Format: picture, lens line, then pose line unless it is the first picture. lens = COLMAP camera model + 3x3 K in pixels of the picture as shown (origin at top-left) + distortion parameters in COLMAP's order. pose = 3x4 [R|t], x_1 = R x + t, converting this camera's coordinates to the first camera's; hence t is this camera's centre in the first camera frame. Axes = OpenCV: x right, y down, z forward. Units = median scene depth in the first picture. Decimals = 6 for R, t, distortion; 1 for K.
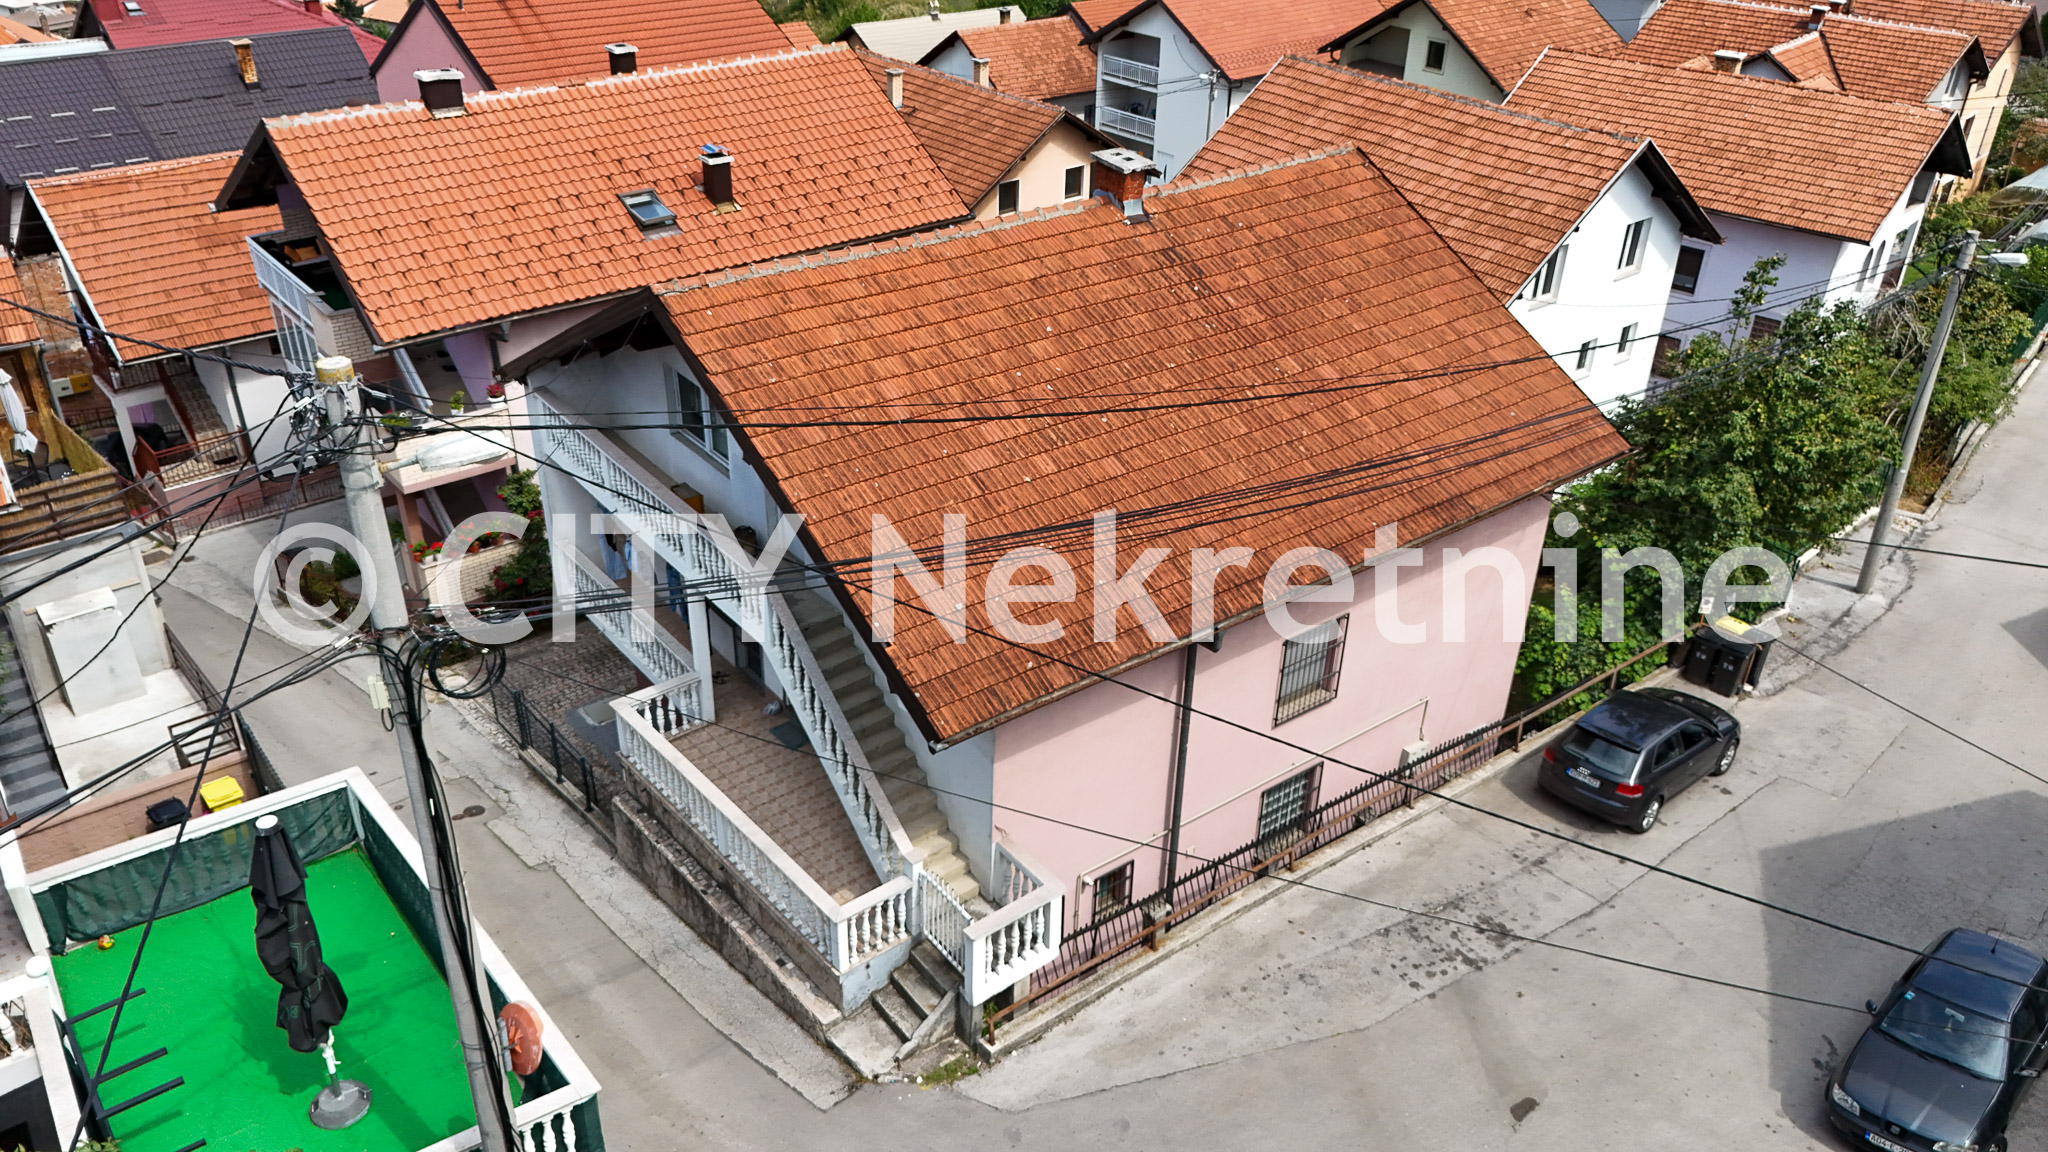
lens RADIAL K [[1494.2, 0, 1024.0], [0, 1494.2, 576.0], [0, 0, 1]] dist [0.110112, -0.179727]
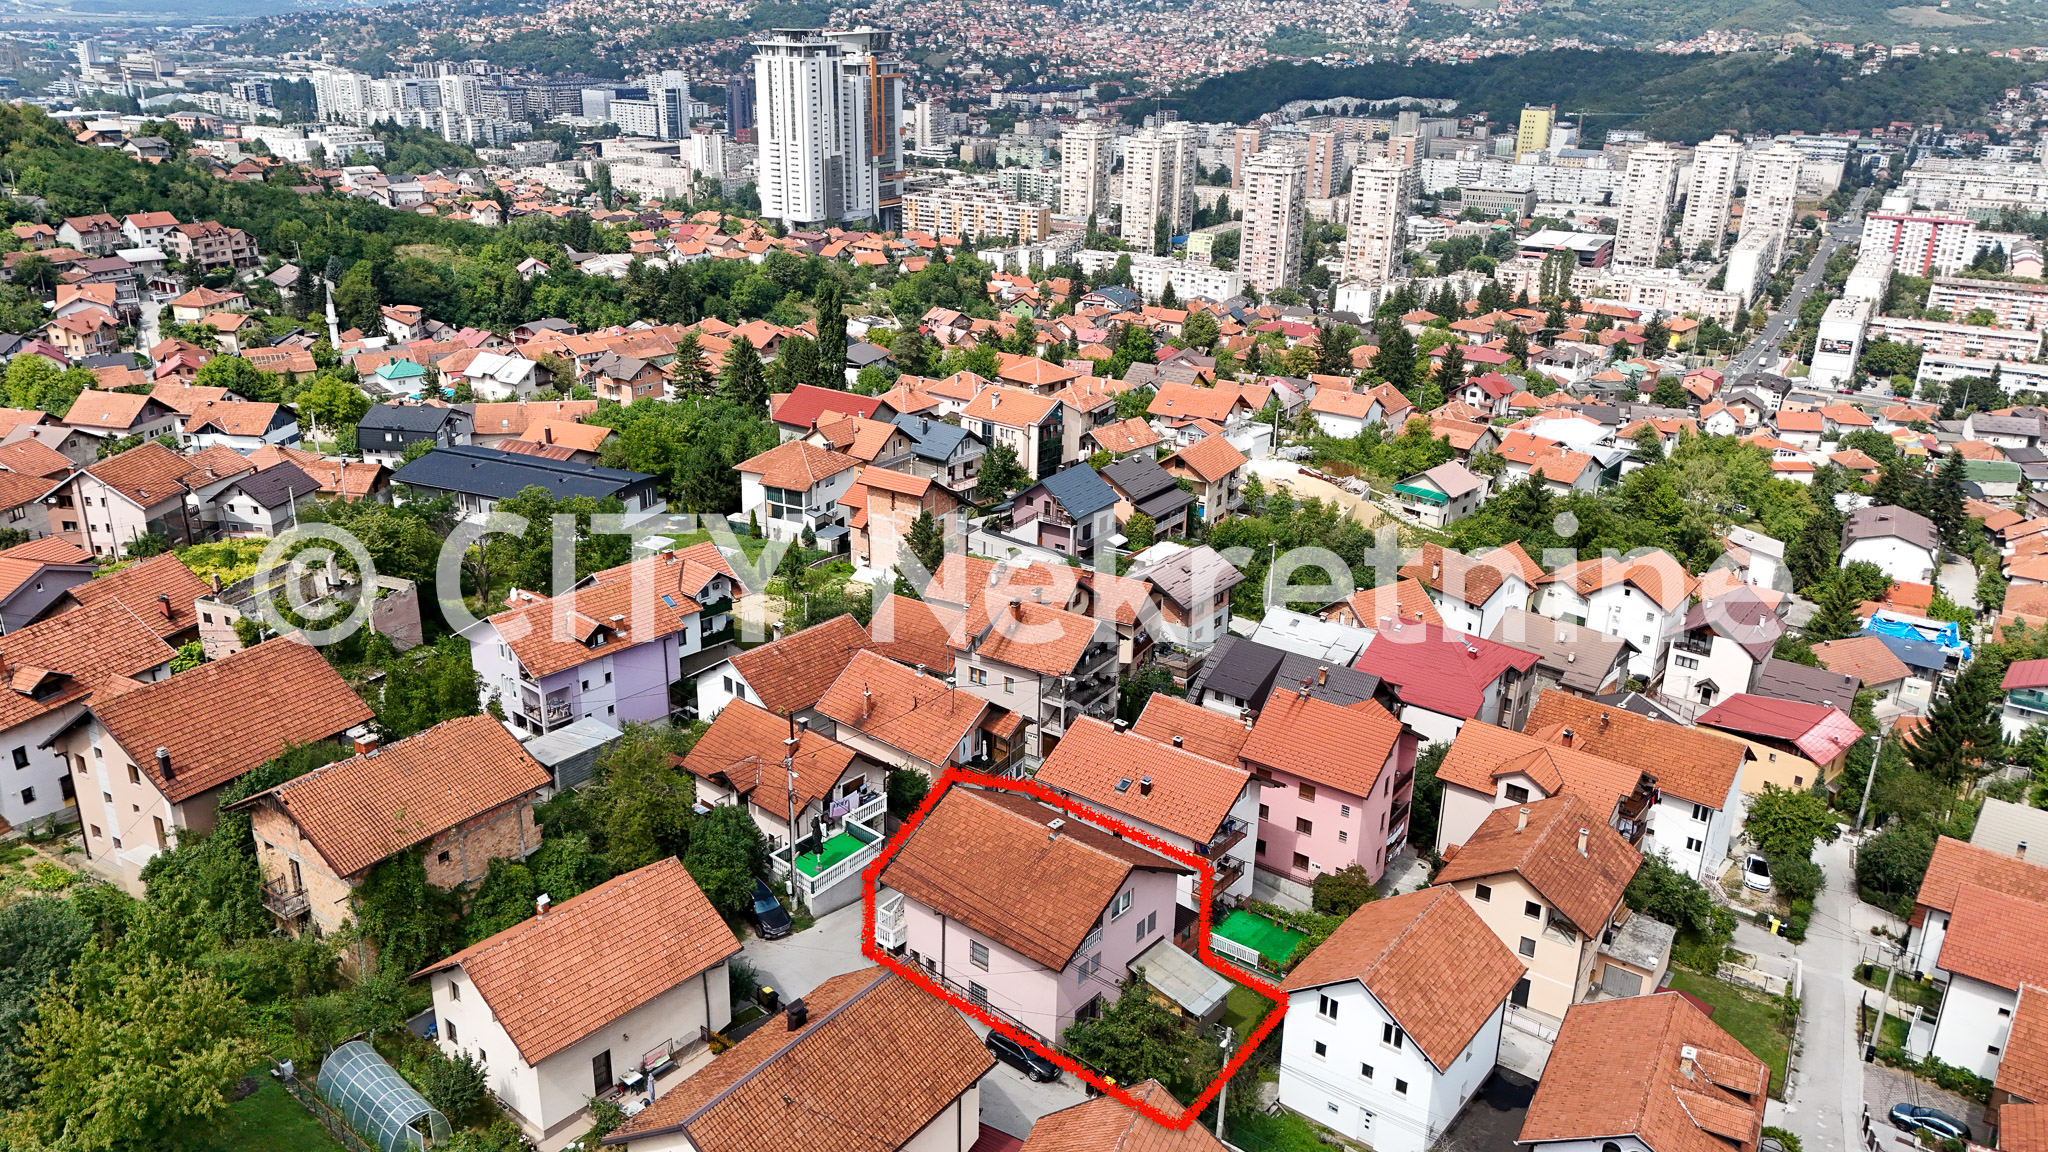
lens RADIAL K [[1494.2, 0, 1024.0], [0, 1494.2, 576.0], [0, 0, 1]] dist [0.110112, -0.179727]
pose [[0.229357, 0.329861, -0.915744, 3.193312], [-0.508091, 0.843042, 0.176417, -1.390755], [0.830204, 0.424819, 0.360957, -0.647869]]
